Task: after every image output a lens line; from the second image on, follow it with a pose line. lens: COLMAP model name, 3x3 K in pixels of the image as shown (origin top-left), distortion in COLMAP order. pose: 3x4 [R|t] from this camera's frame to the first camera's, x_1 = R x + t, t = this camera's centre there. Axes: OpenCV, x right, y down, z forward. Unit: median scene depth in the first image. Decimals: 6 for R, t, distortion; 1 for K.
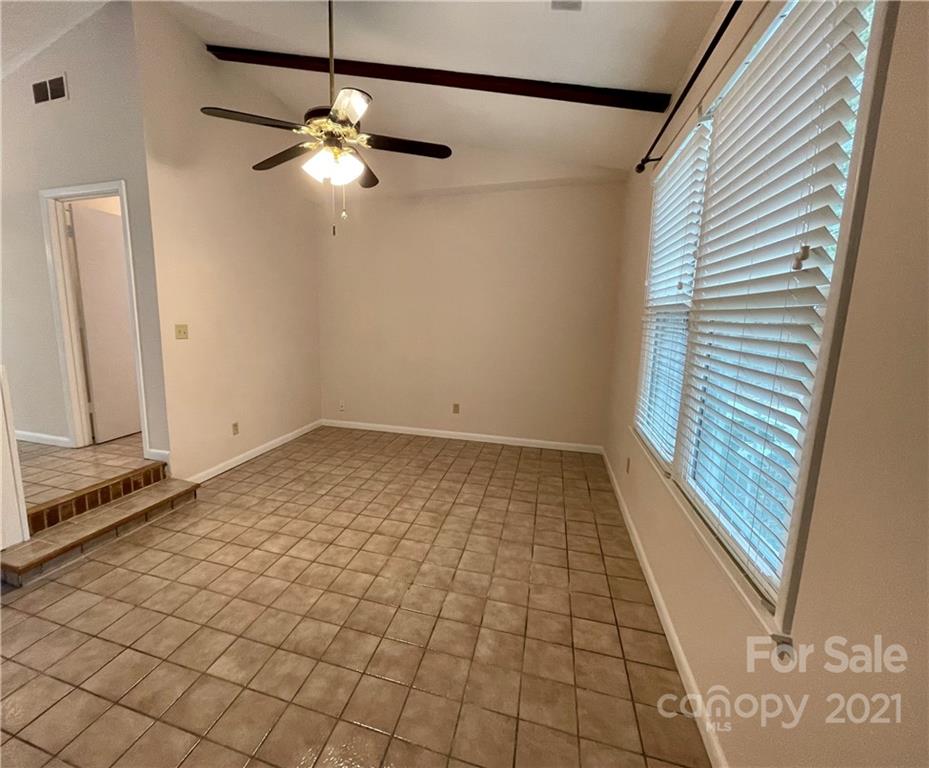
lens RADIAL K [[337.8, 0, 463.5], [0, 337.8, 389.9], [0, 0, 1]] dist [-0.000506, -0.000163]
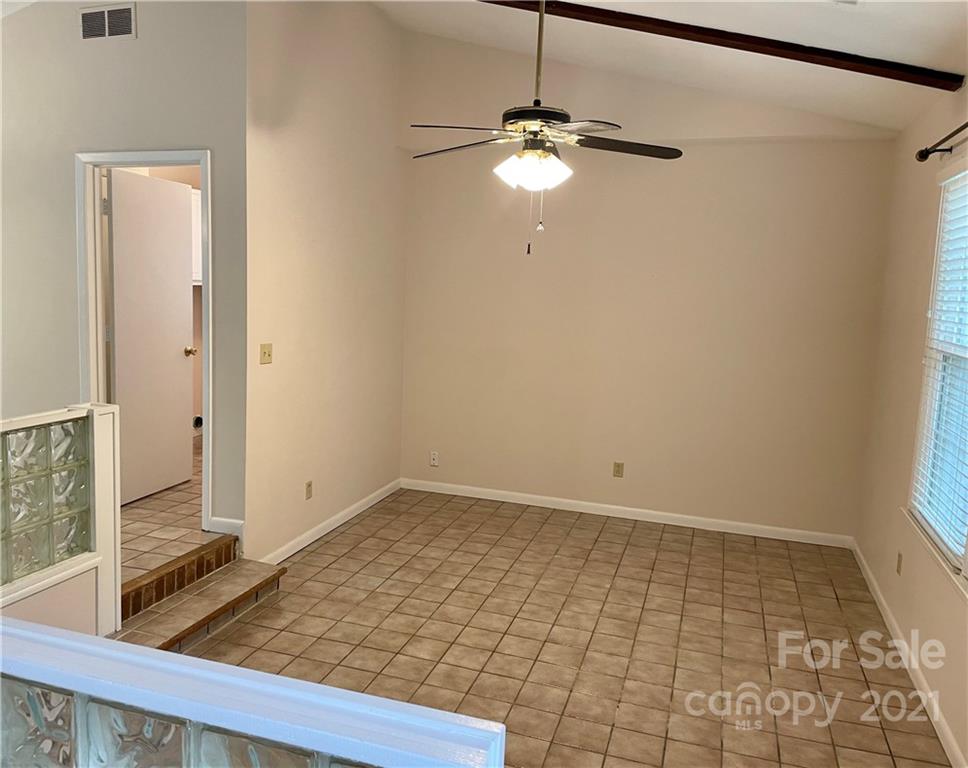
lens RADIAL K [[777.0, 0, 446.0], [0, 777.0, 380.3], [0, 0, 1]] dist [0.102893, -0.127258]
pose [[0.999356, 0.028350, -0.021998, -0.431090], [-0.029106, 0.998967, -0.034885, -0.072485], [0.020987, 0.035503, 0.999149, -0.685020]]
